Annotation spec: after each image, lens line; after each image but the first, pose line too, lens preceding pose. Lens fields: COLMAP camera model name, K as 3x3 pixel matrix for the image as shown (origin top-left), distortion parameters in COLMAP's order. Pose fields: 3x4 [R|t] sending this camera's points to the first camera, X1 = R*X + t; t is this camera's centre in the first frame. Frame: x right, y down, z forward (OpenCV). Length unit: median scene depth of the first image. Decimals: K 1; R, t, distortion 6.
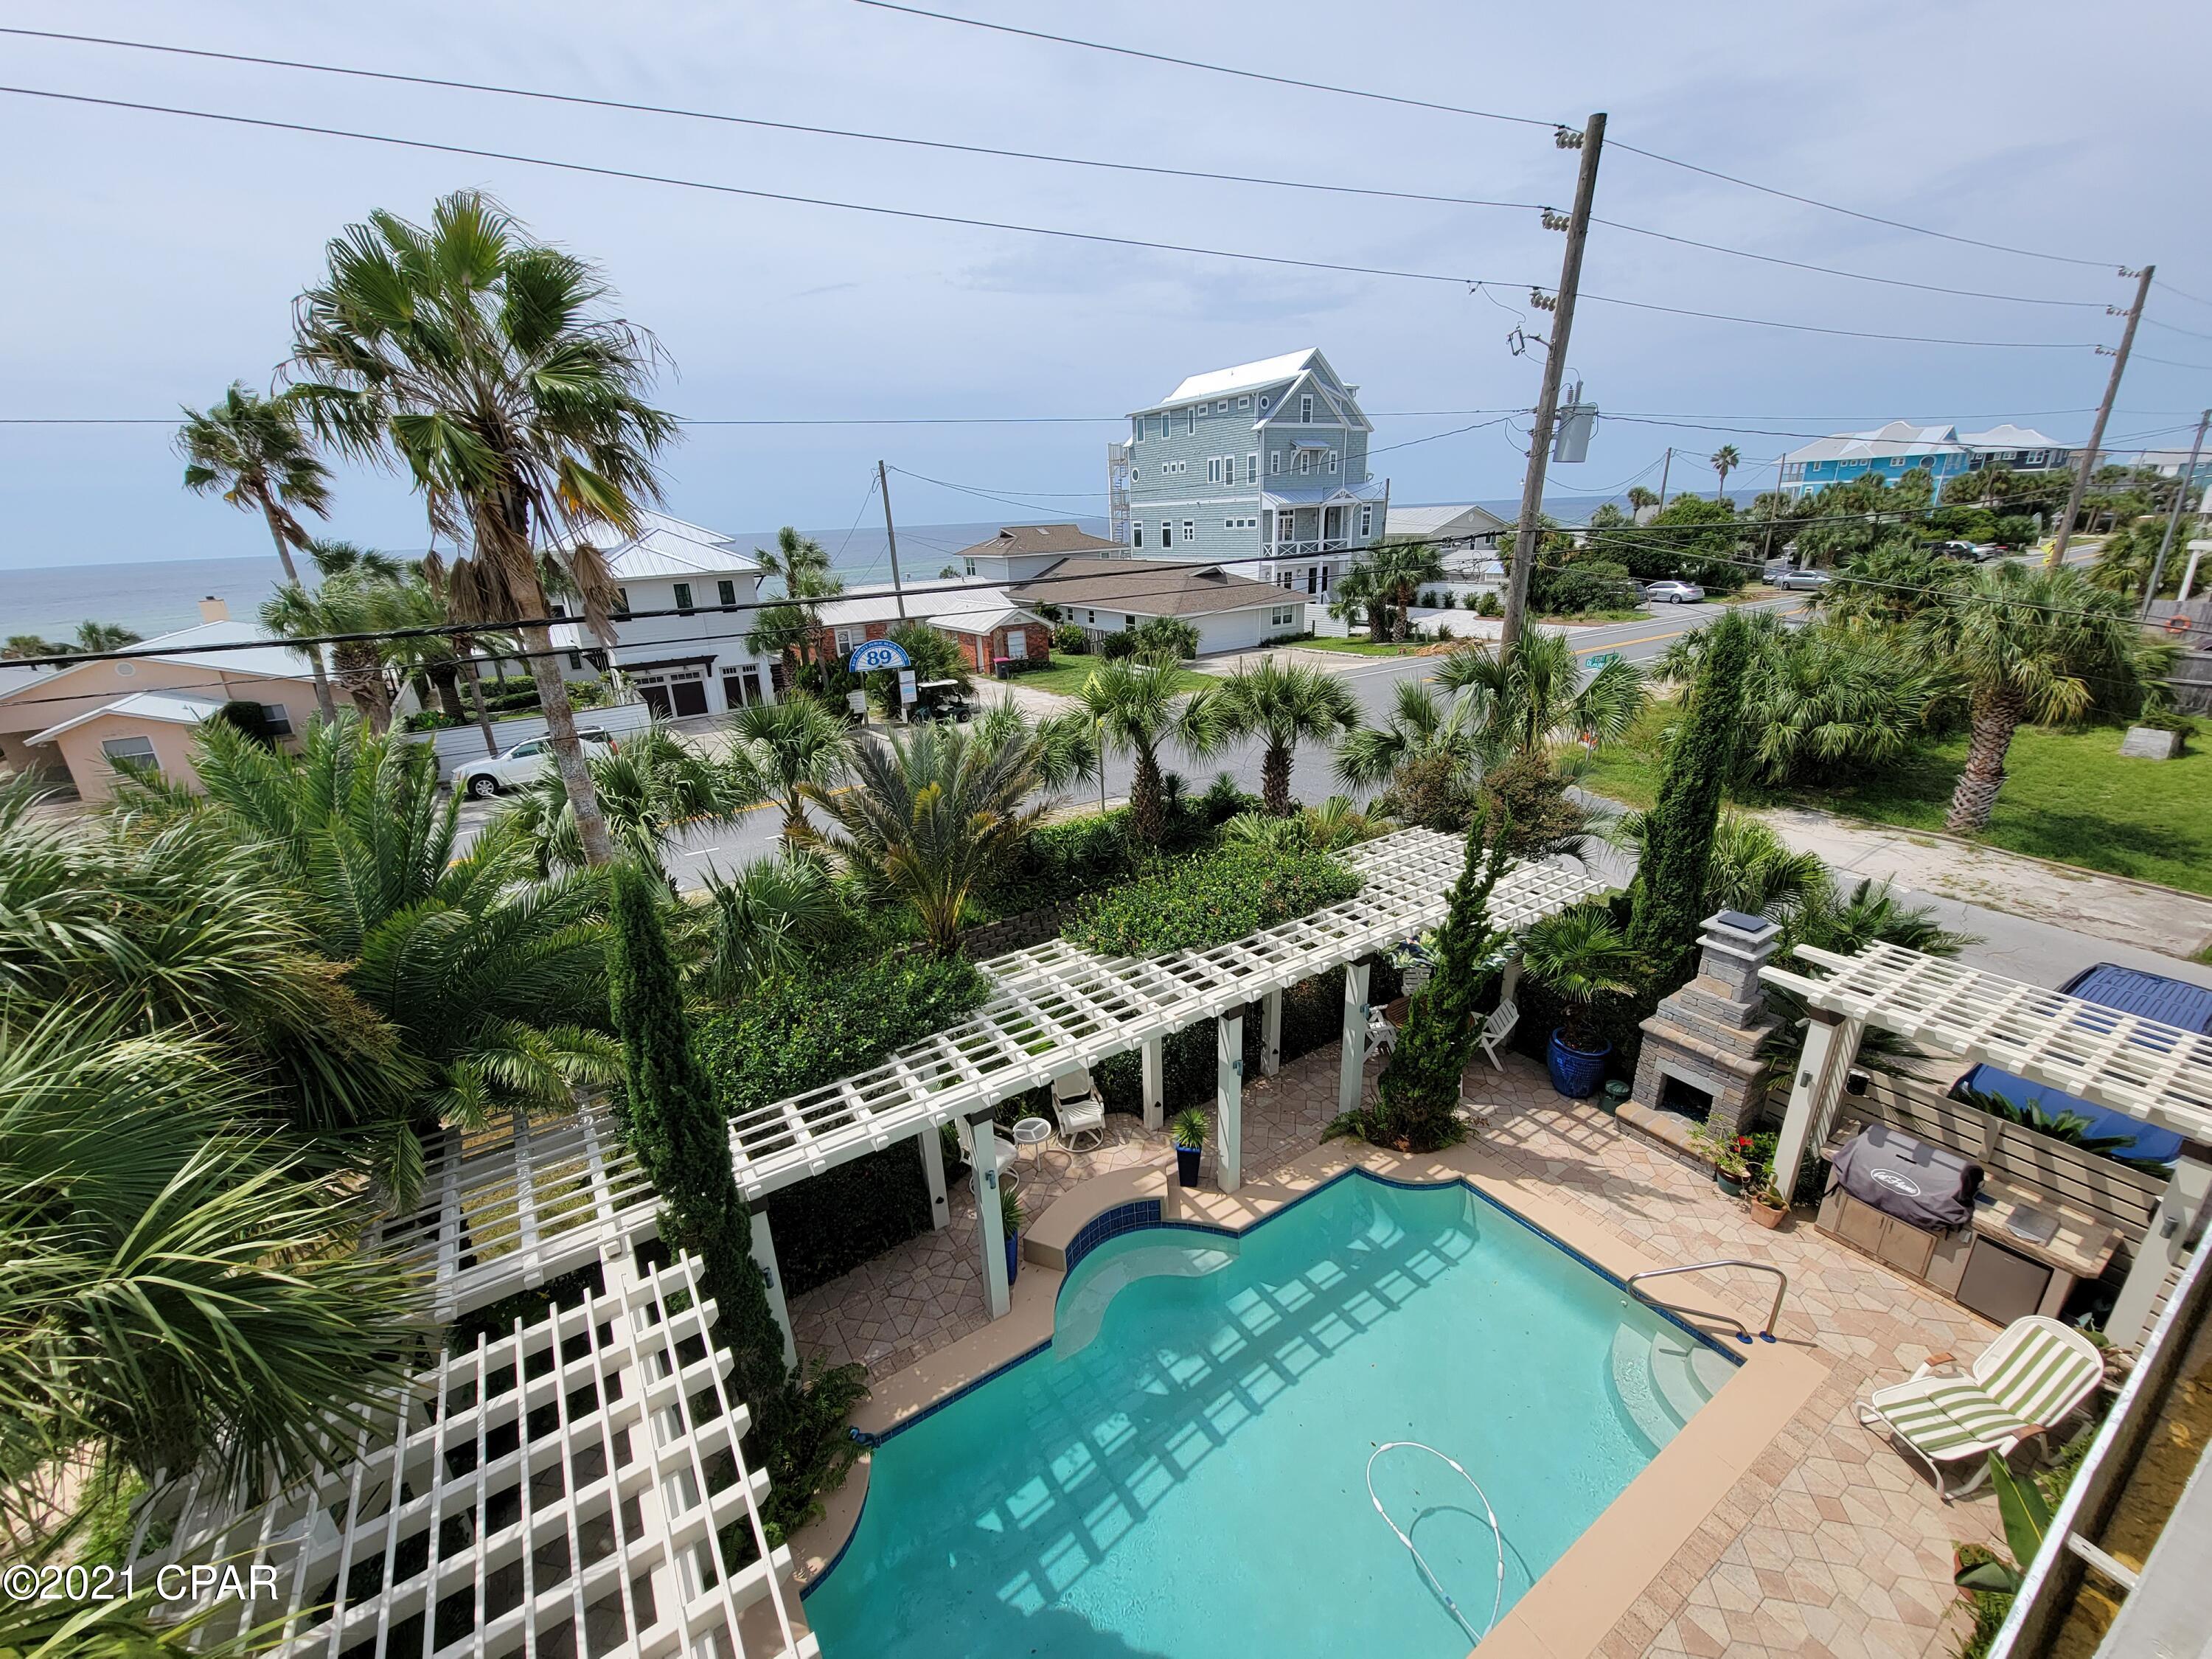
lens RADIAL K [[913.5, 0, 1105.0], [0, 913.5, 854.8], [0, 0, 1]] dist [-0.002050, -0.000660]
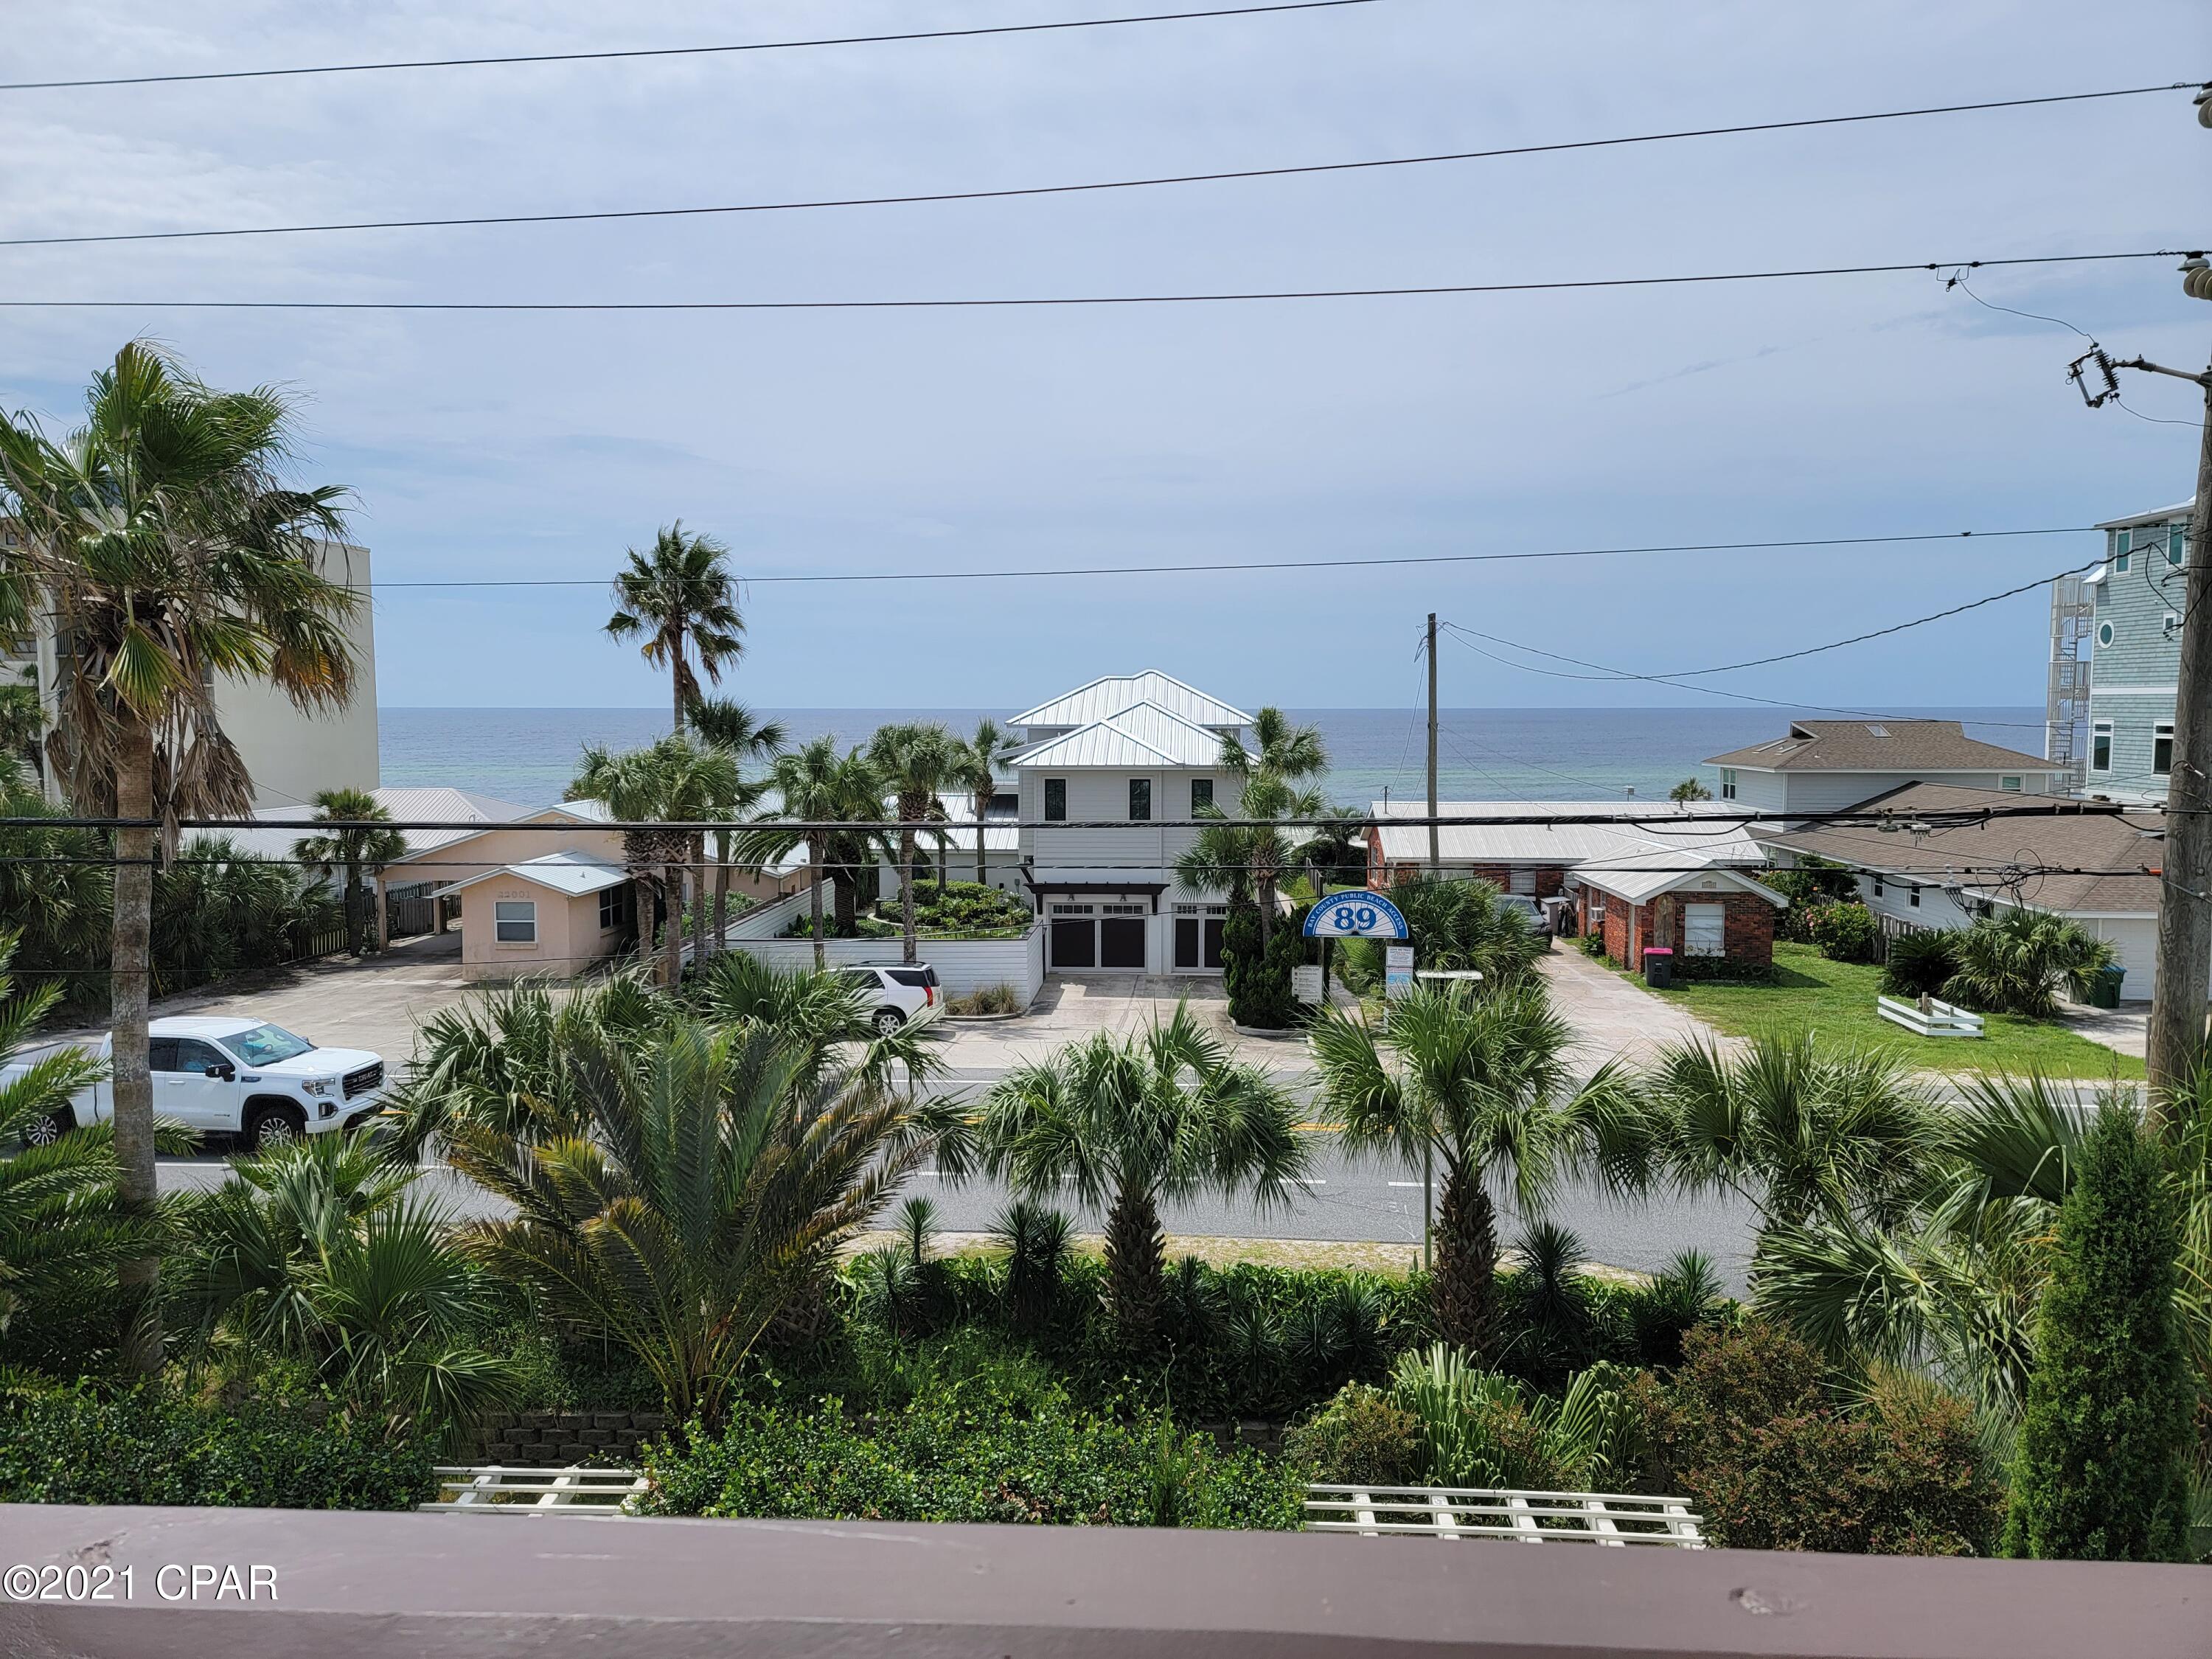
lens RADIAL K [[1528.5, 0, 1097.8], [0, 1528.5, 839.7], [0, 0, 1]] dist [0.048108, -0.003166]
pose [[0.804656, 0.094541, -0.586166, 0.198535], [-0.238838, 0.955384, -0.173773, -0.049980], [0.543585, 0.279826, 0.791336, 0.096388]]
